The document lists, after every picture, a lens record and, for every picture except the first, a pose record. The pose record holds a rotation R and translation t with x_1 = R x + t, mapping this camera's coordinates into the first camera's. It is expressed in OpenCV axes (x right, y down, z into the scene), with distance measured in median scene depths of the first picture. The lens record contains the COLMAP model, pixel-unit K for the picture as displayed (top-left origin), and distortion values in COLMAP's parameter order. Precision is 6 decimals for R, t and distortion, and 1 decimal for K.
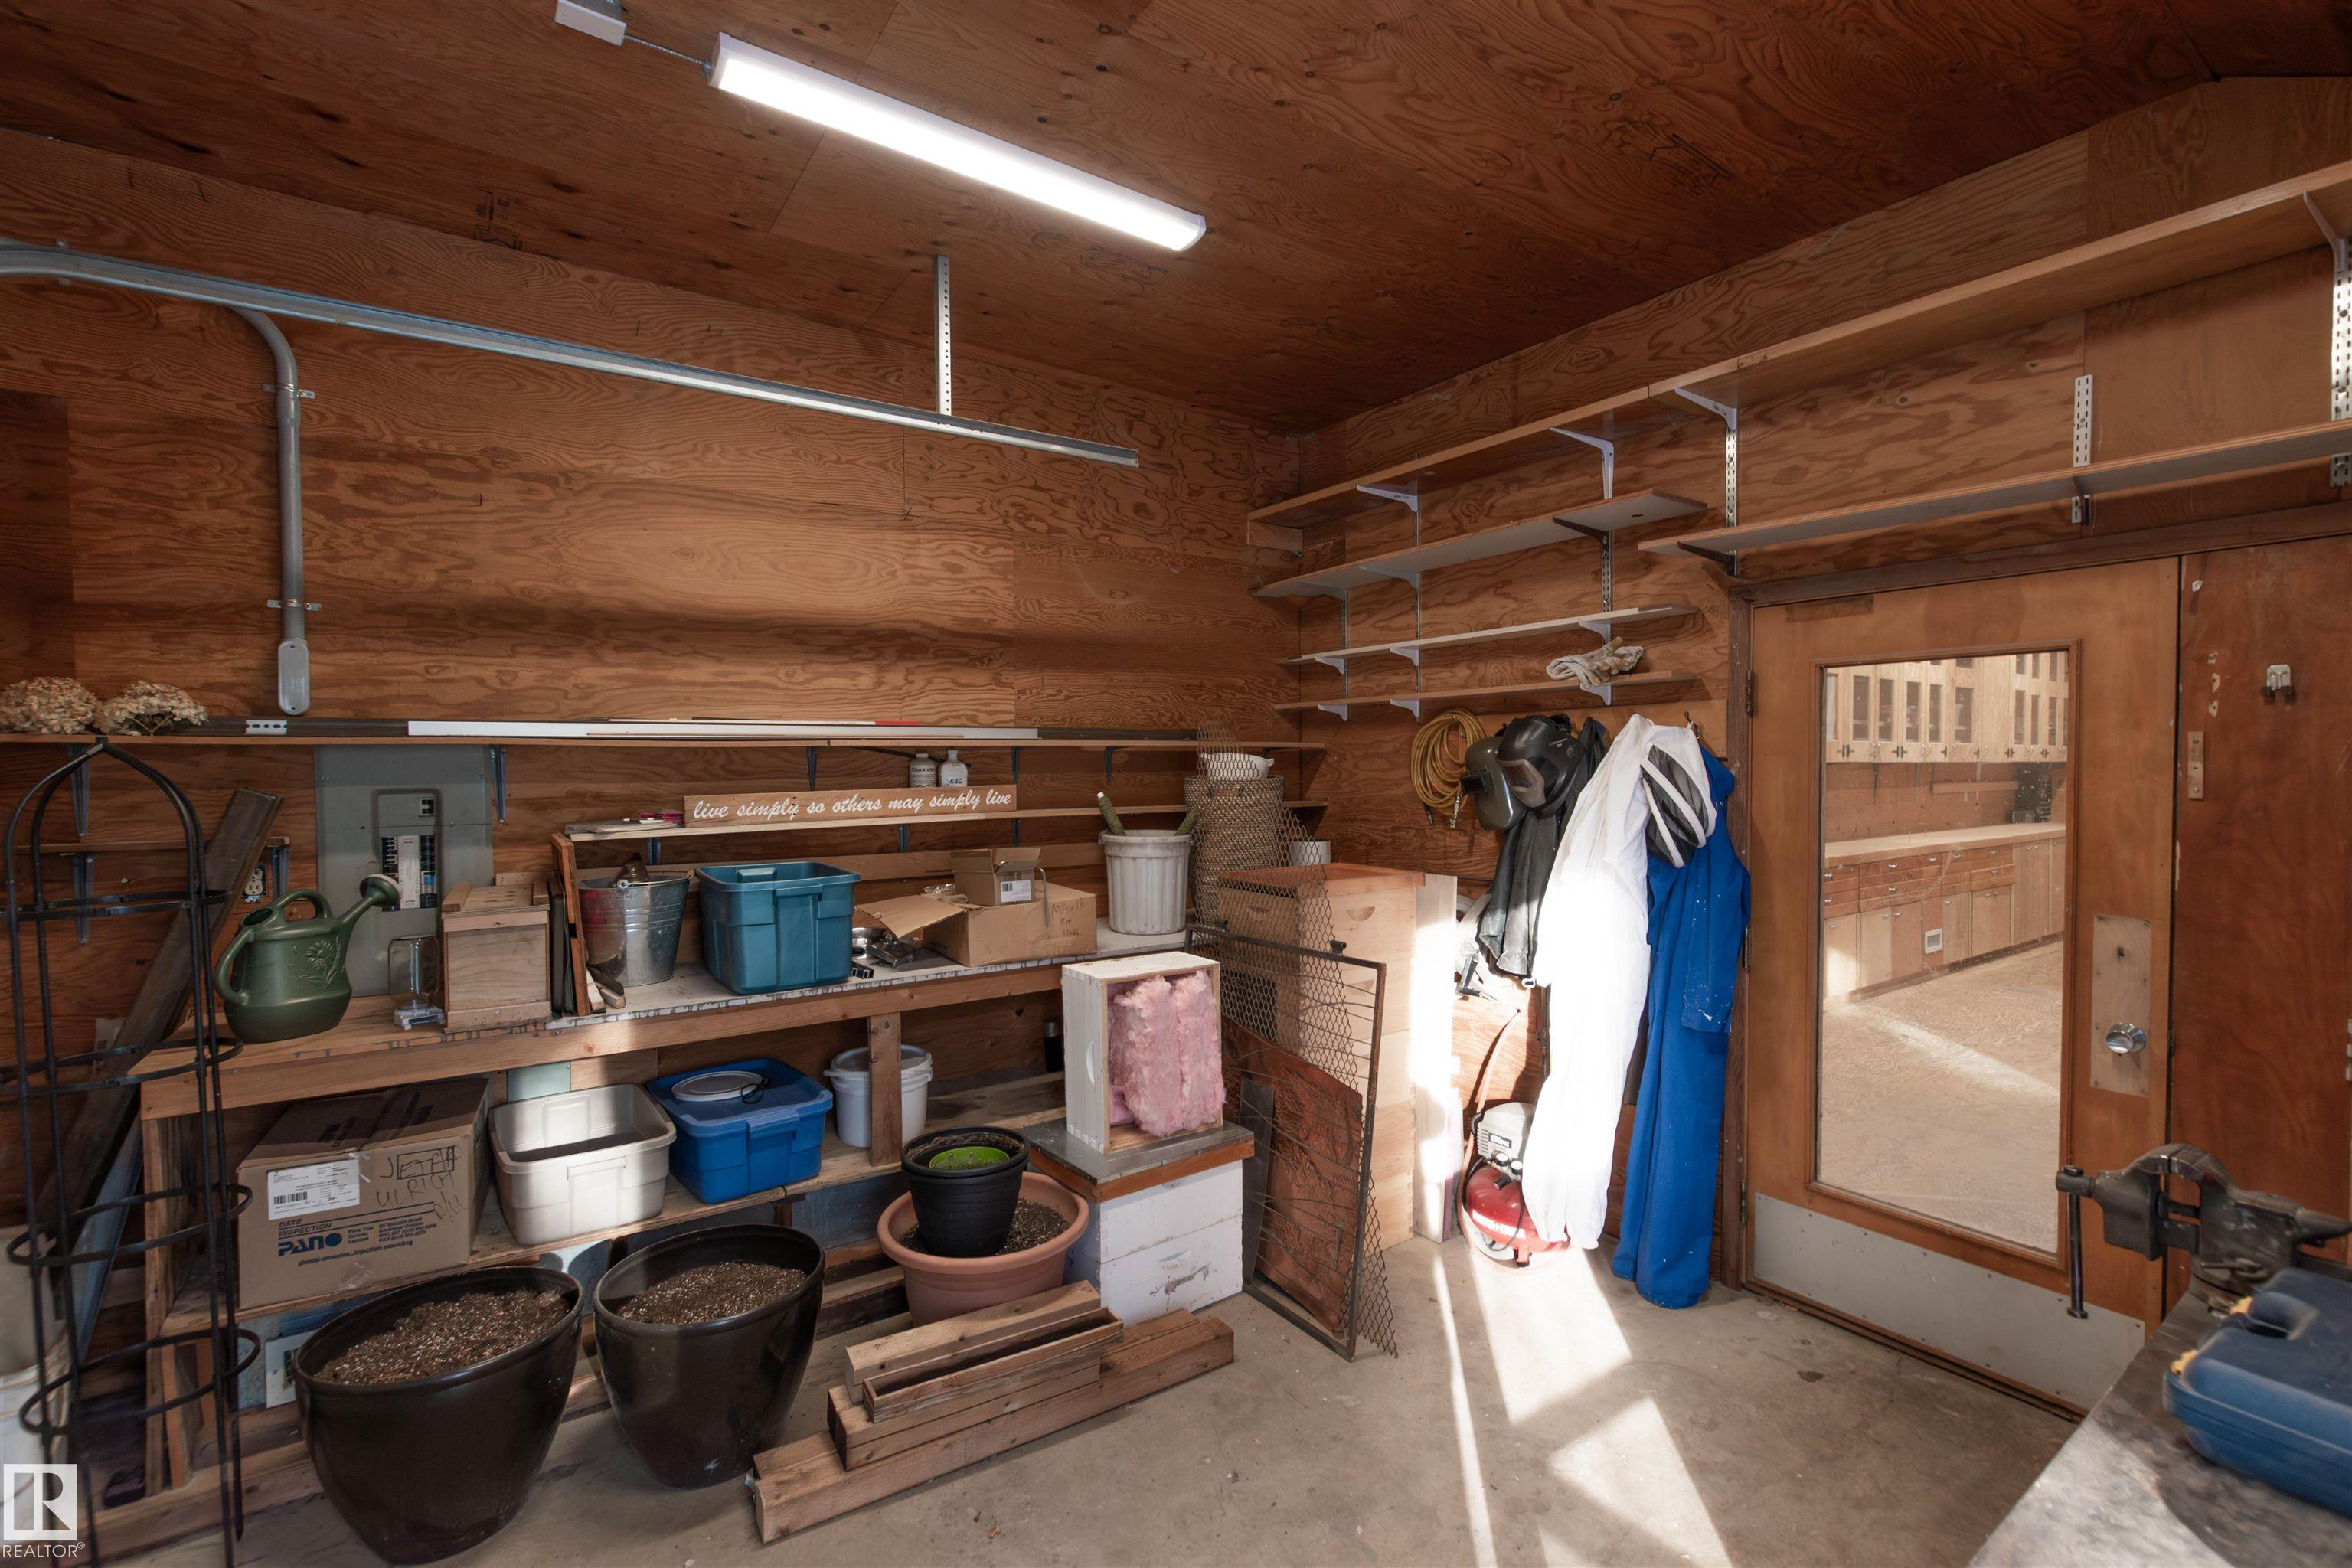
lens RADIAL K [[1025.9, 0, 1175.9], [0, 1025.9, 776.5], [0, 0, 1]] dist [-0.000762, -0.000524]
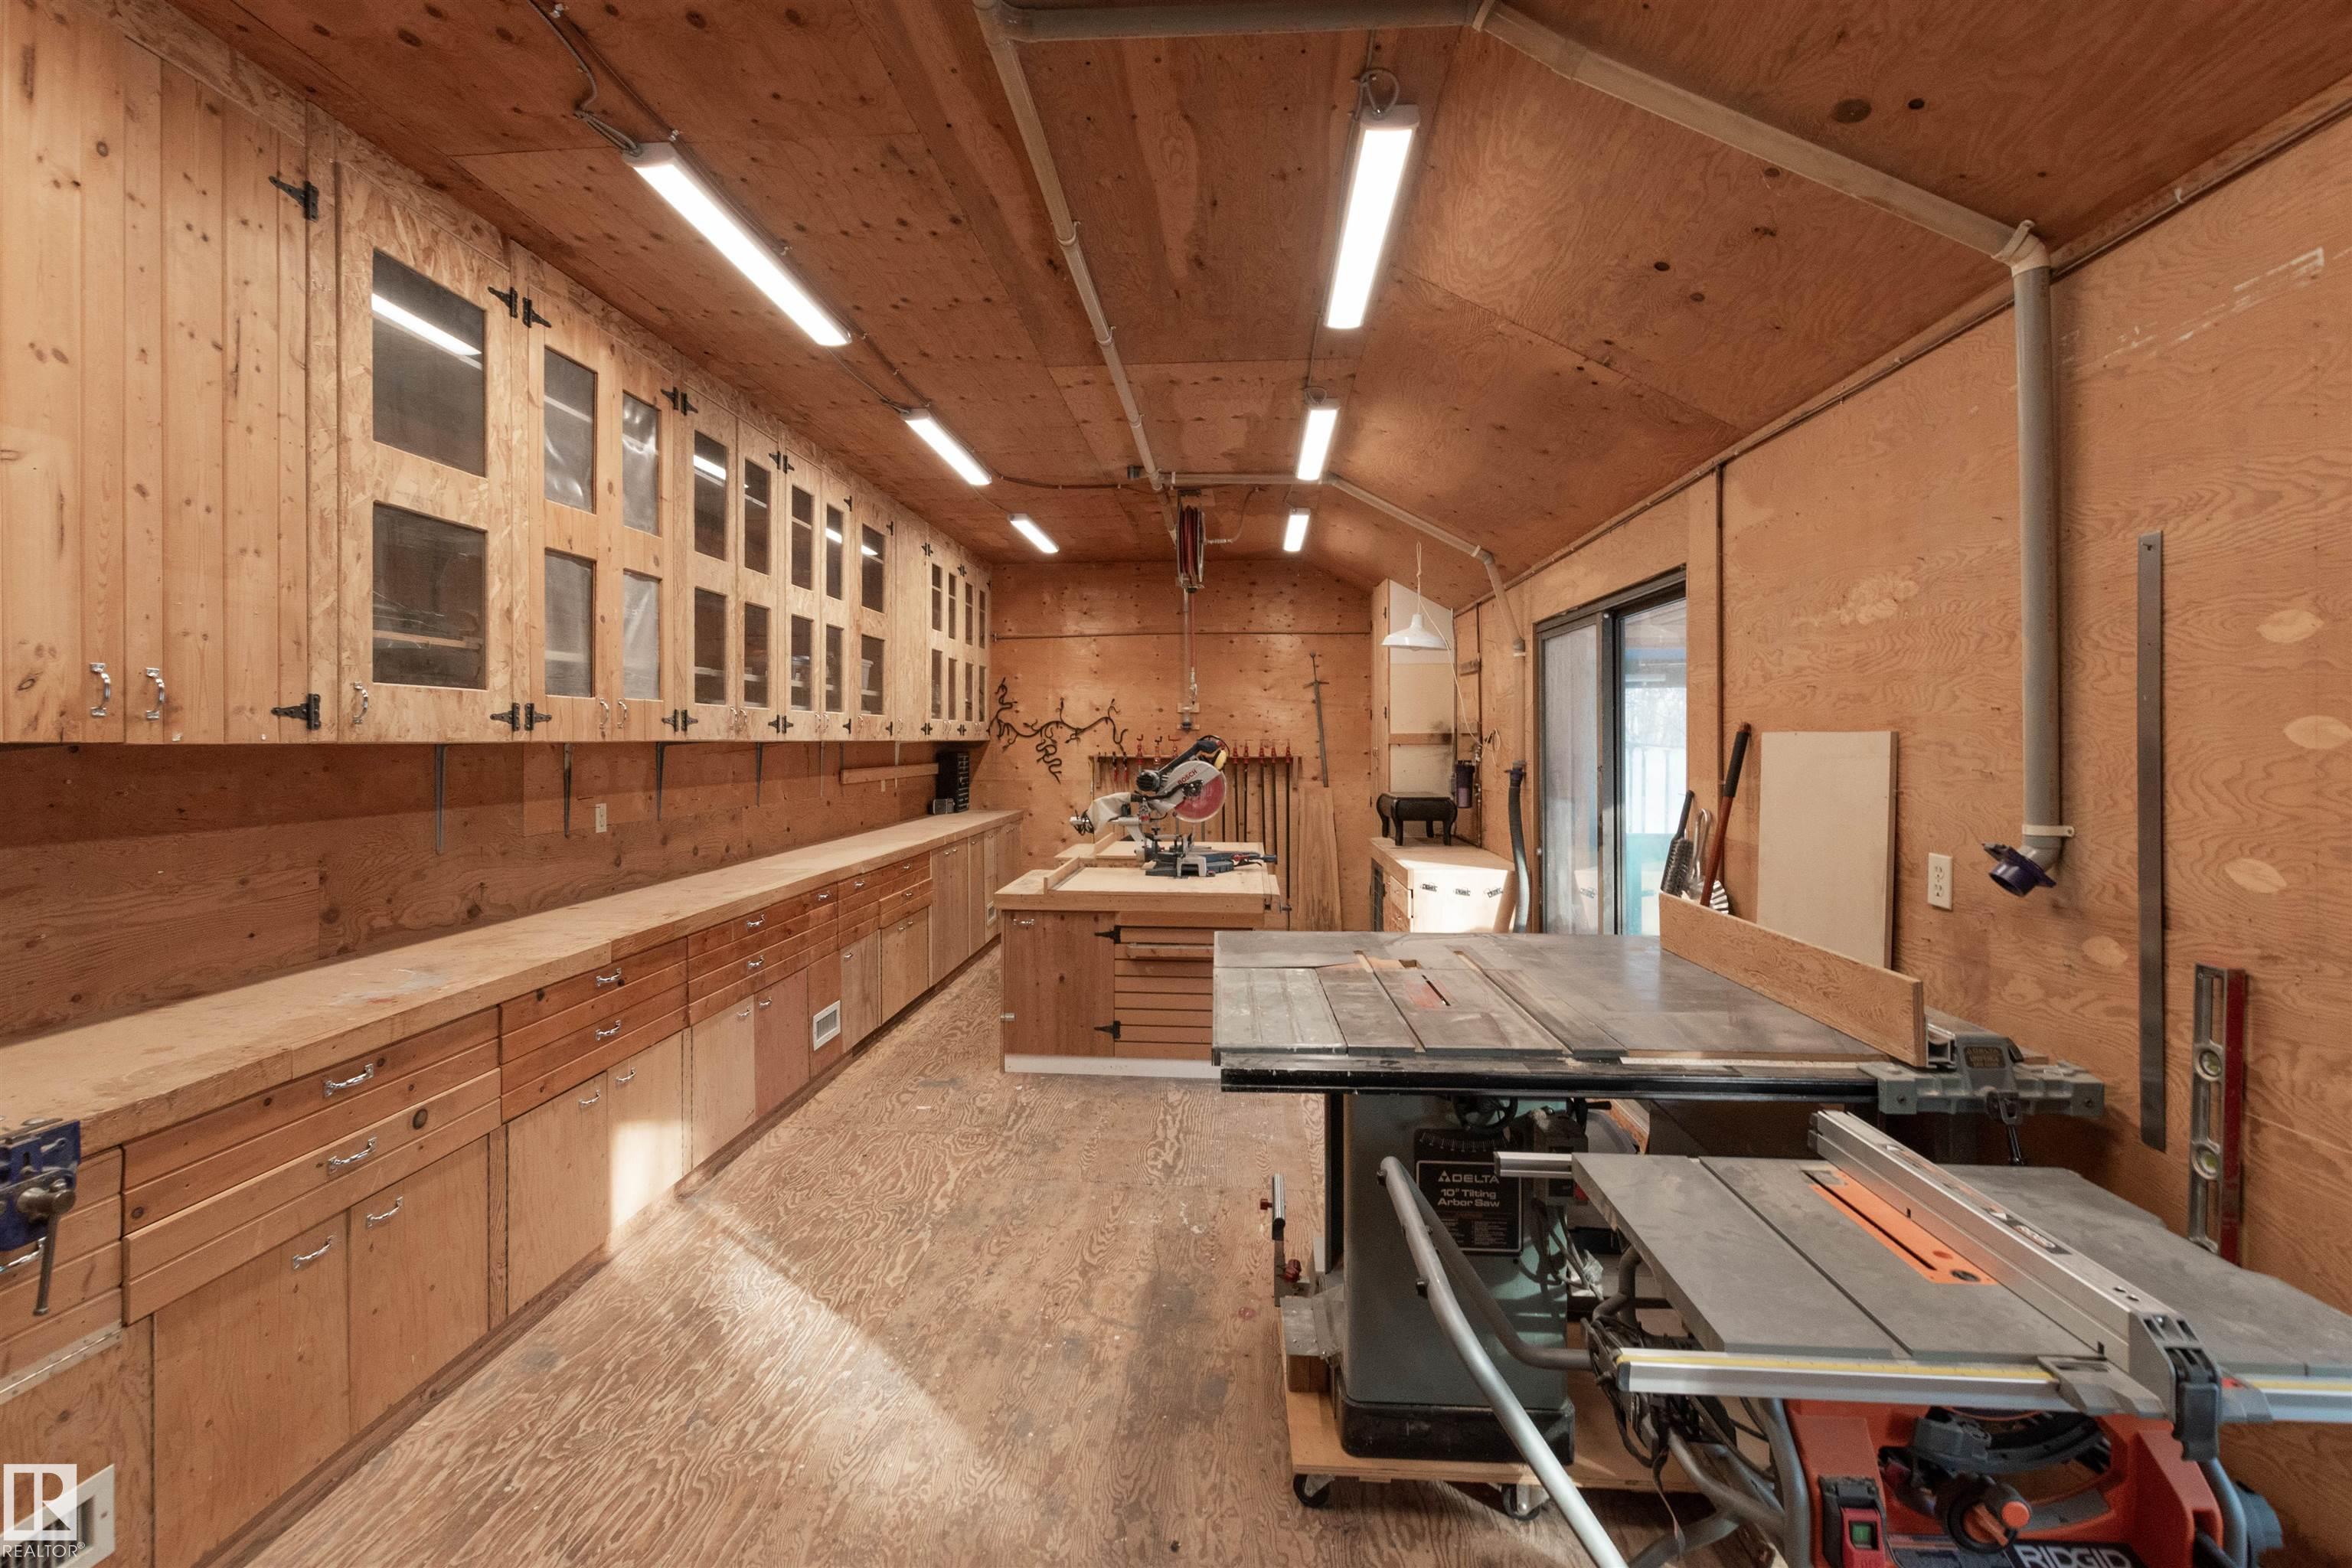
lens RADIAL K [[1045.1, 0, 1172.8], [0, 1045.1, 772.4], [0, 0, 1]] dist [0.000076, -0.000534]
pose [[0.622149, -0.022011, 0.782589, 0.330054], [0.007206, 0.999723, 0.022389, -0.006979], [-0.782866, -0.008290, 0.622135, 0.385706]]
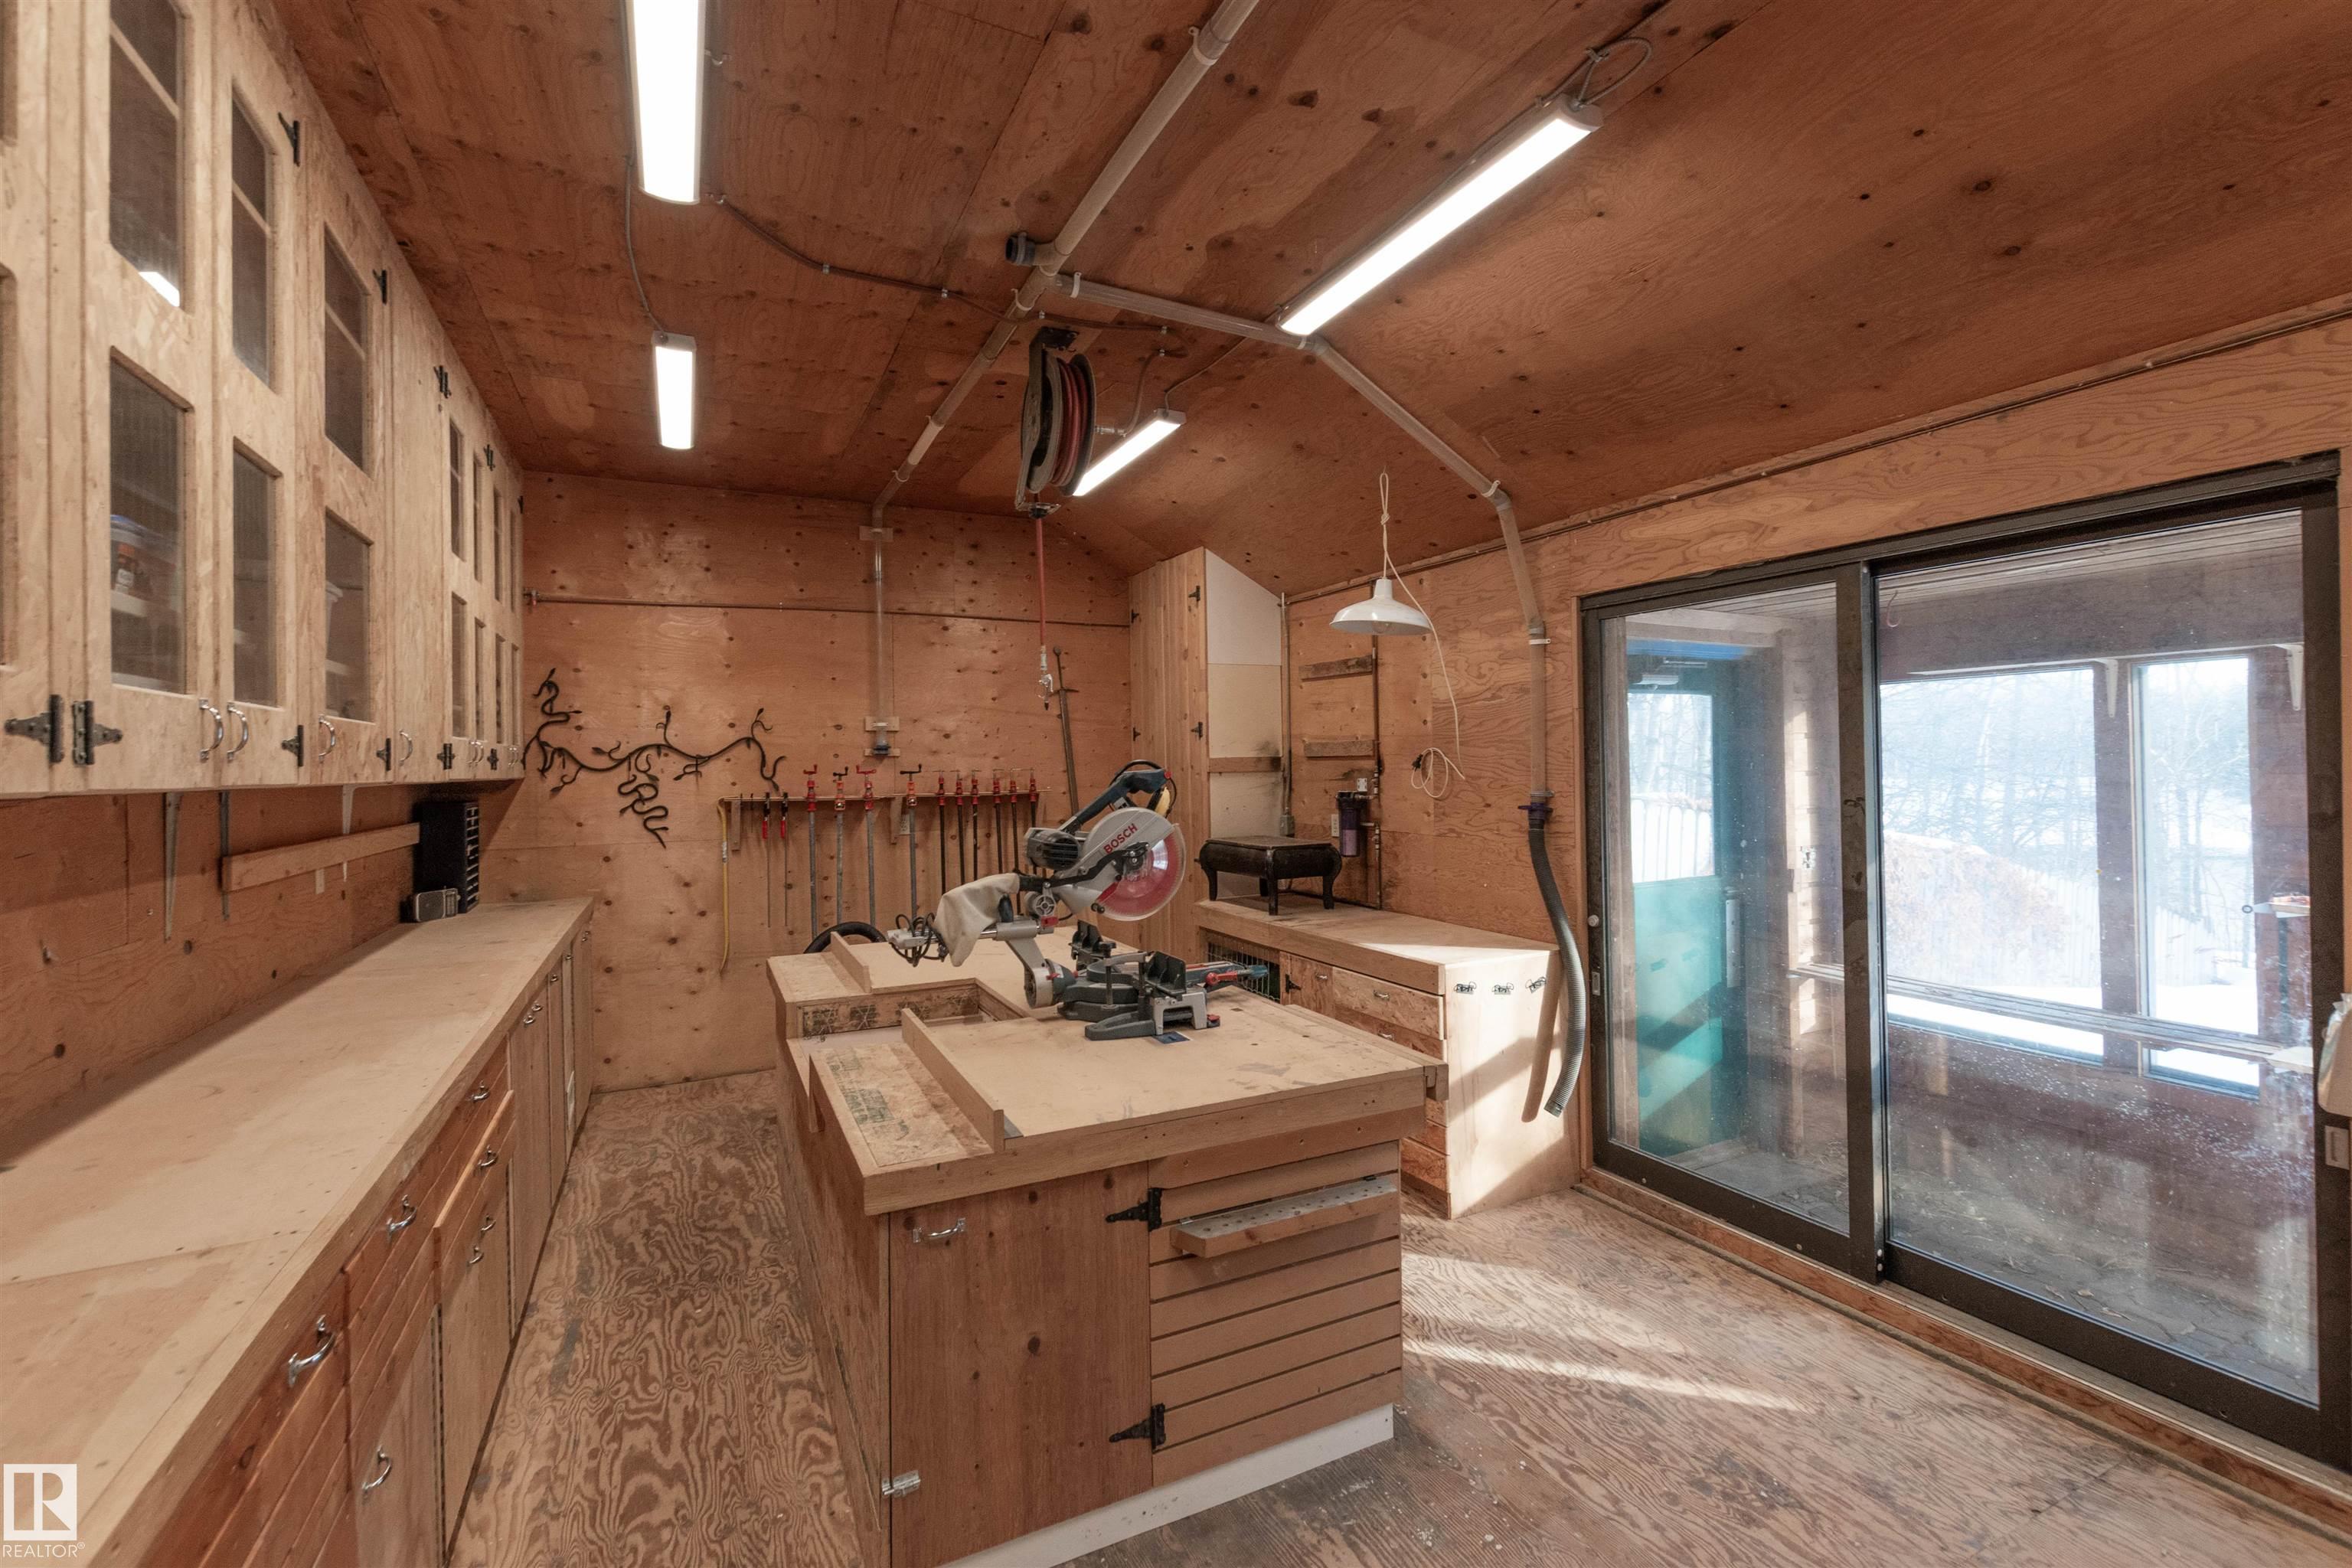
lens RADIAL K [[999.3, 0, 1181.4], [0, 999.3, 774.4], [0, 0, 1]] dist [0.001280, 0.000176]
pose [[0.135053, -0.008401, 0.990803, 0.528392], [0.025838, 0.999654, 0.004954, -0.012480], [-0.990501, 0.024931, 0.135224, 0.741391]]
